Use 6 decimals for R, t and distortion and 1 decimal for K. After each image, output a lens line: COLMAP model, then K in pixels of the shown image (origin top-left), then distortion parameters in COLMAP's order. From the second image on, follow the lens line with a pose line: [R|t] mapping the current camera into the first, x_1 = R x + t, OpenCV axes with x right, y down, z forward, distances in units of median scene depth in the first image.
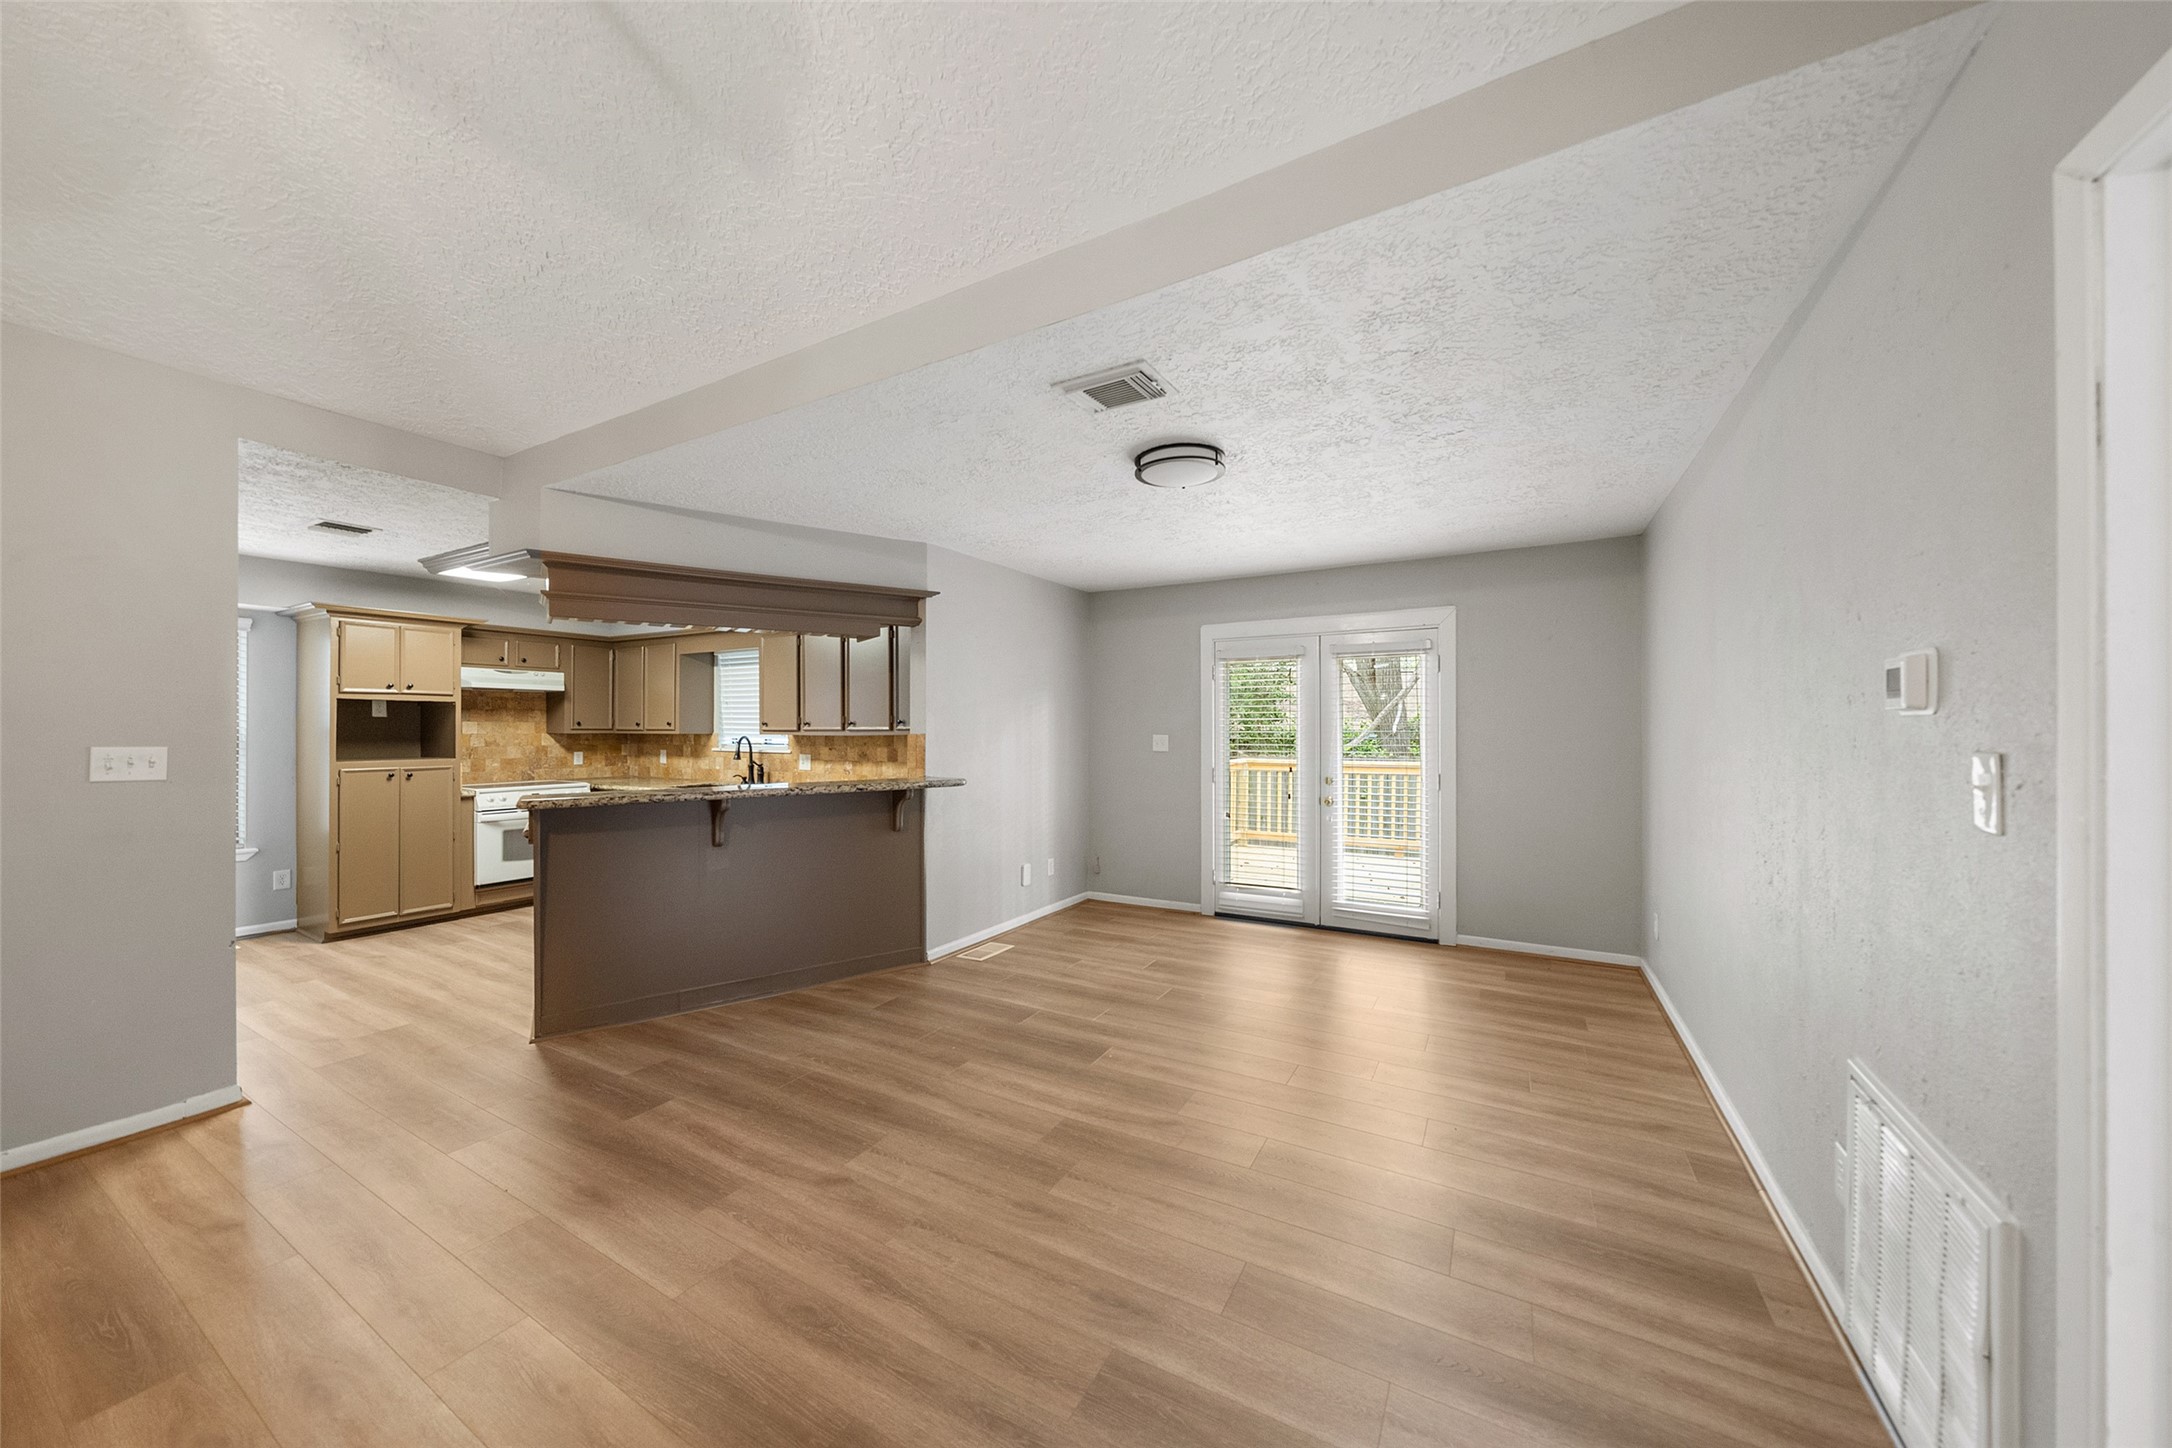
lens RADIAL K [[747.8, 0, 1088.4], [0, 747.8, 725.2], [0, 0, 1]] dist [-0.007486, 0.000061]
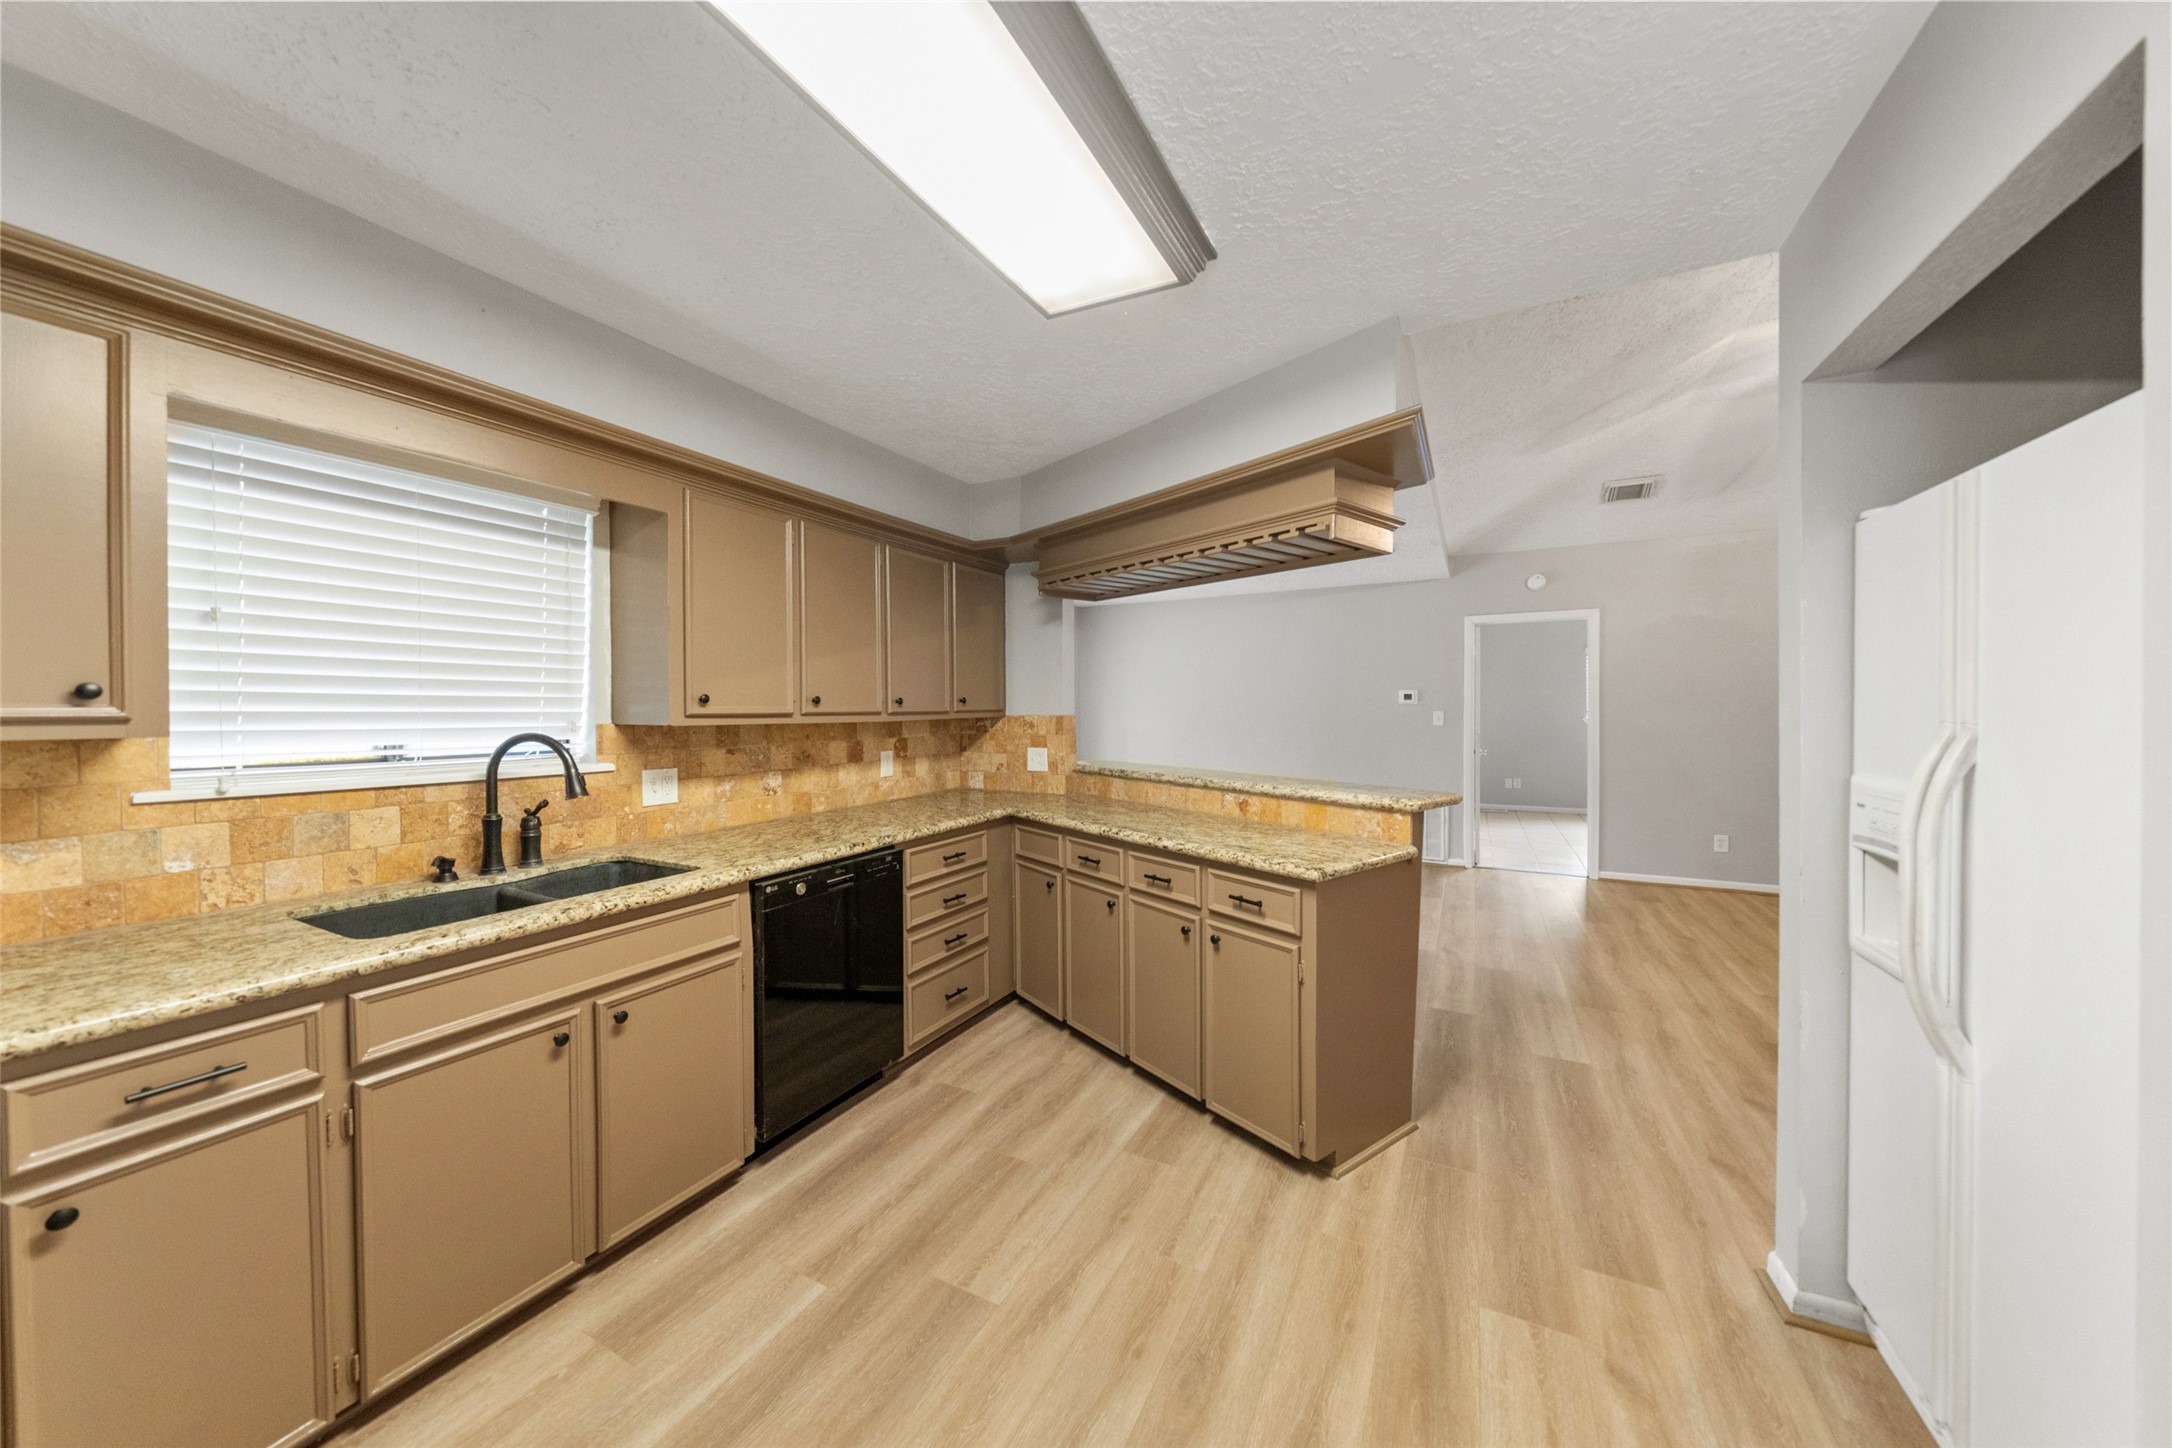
lens RADIAL K [[747.8, 0, 1087.4], [0, 747.8, 710.9], [0, 0, 1]] dist [-0.007486, 0.000061]
pose [[-0.039939, -0.001625, 0.999201, -0.951076], [0.002256, 0.999996, 0.001717, 0.004506], [-0.999200, 0.002322, -0.039935, 0.871051]]
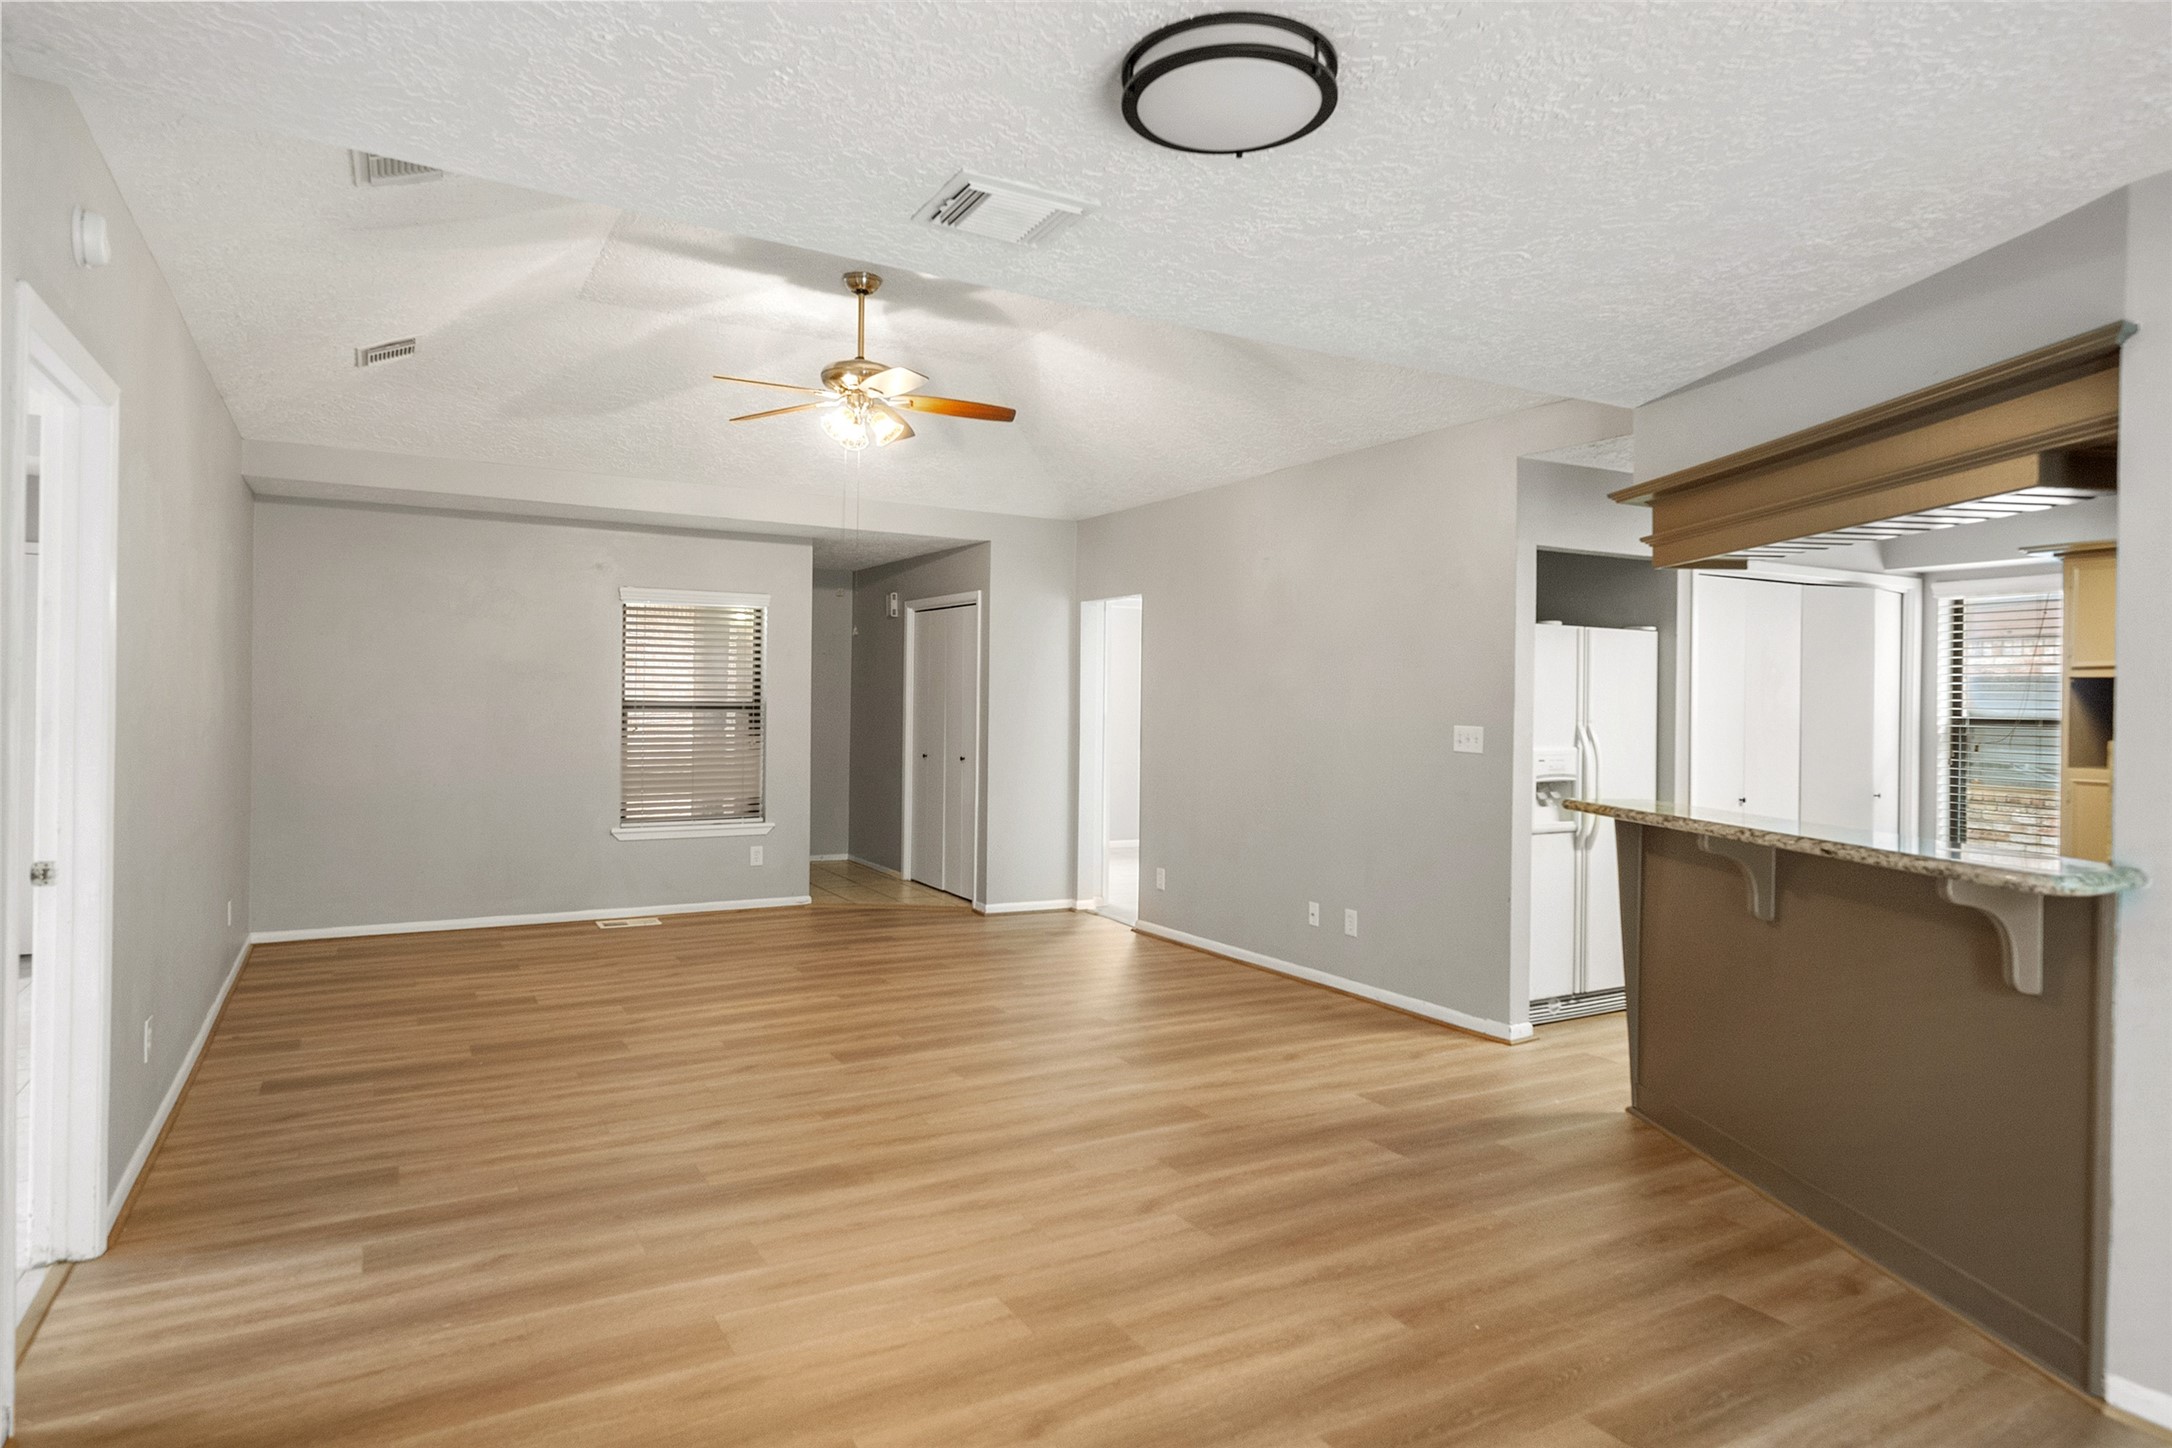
lens RADIAL K [[1231.1, 0, 1072.9], [0, 1231.1, 708.8], [0, 0, 1]] dist [-0.002992, 0.000004]
pose [[-0.518660, -0.002741, -0.854976, 0.439269], [-0.009363, 0.999953, 0.002474, 0.000123], [0.854930, 0.009289, -0.518661, 0.749454]]
